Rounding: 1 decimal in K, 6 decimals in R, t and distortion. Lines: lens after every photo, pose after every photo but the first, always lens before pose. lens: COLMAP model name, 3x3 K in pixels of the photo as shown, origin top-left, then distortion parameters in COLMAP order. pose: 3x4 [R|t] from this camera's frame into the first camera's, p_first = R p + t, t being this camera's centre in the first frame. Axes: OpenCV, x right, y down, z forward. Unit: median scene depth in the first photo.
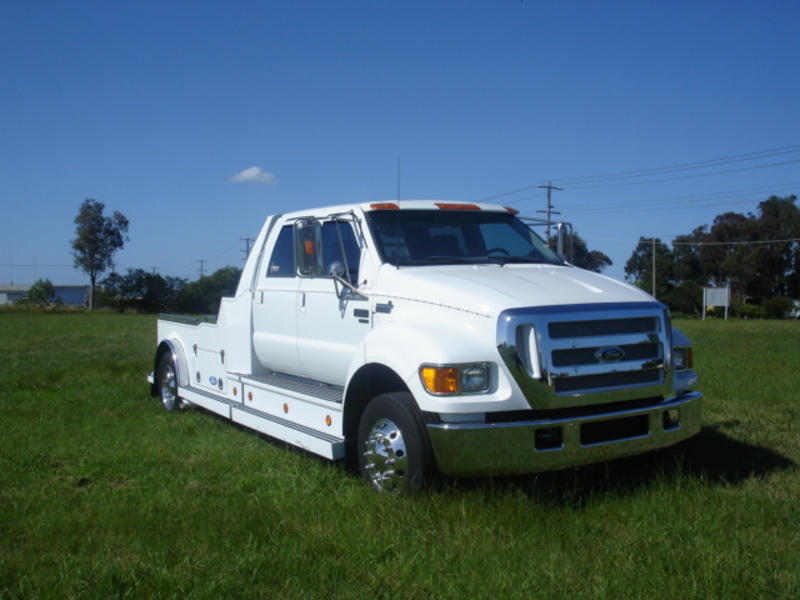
lens RADIAL K [[893.1, 0, 400.0], [0, 893.1, 300.0], [0, 0, 1]] dist [-0.098159, 0.016461]
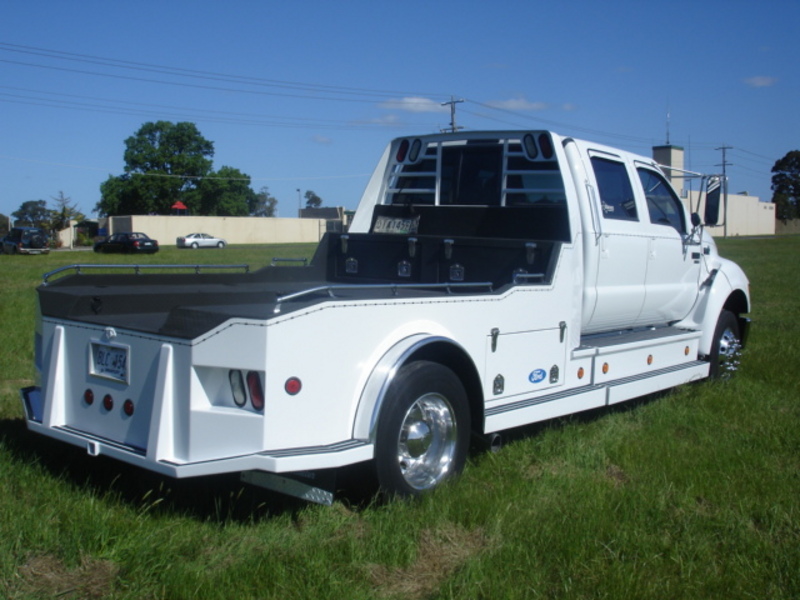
lens RADIAL K [[893.1, 0, 400.0], [0, 893.1, 300.0], [0, 0, 1]] dist [-0.098159, 0.016461]
pose [[-0.349552, -0.061047, 0.934926, -1.018470], [0.002962, 0.997798, 0.066260, -0.006085], [-0.936912, 0.025930, -0.348602, 1.754233]]
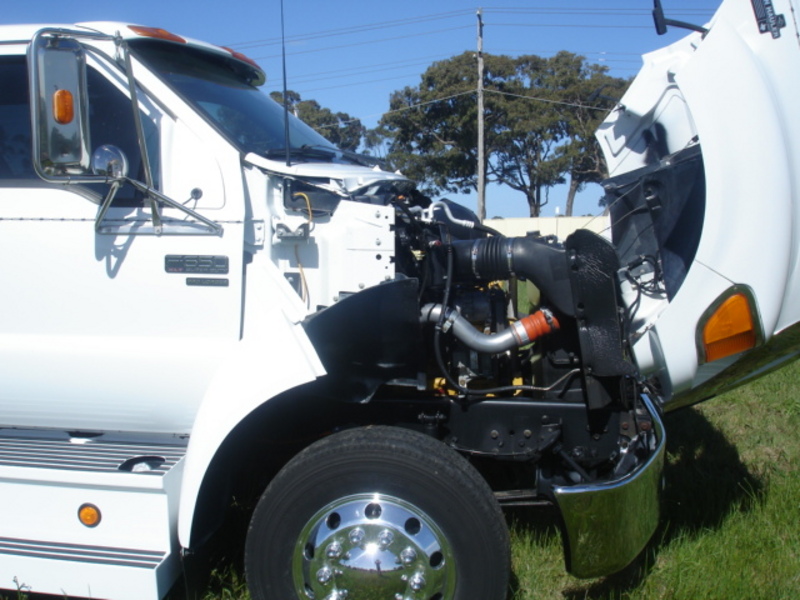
lens RADIAL K [[893.1, 0, 400.0], [0, 893.1, 300.0], [0, 0, 1]] dist [-0.098159, 0.016461]
pose [[0.619653, -0.056388, 0.782847, -0.315505], [0.005524, 0.997705, 0.067492, 0.003170], [-0.784856, -0.037497, 0.618543, 0.623051]]
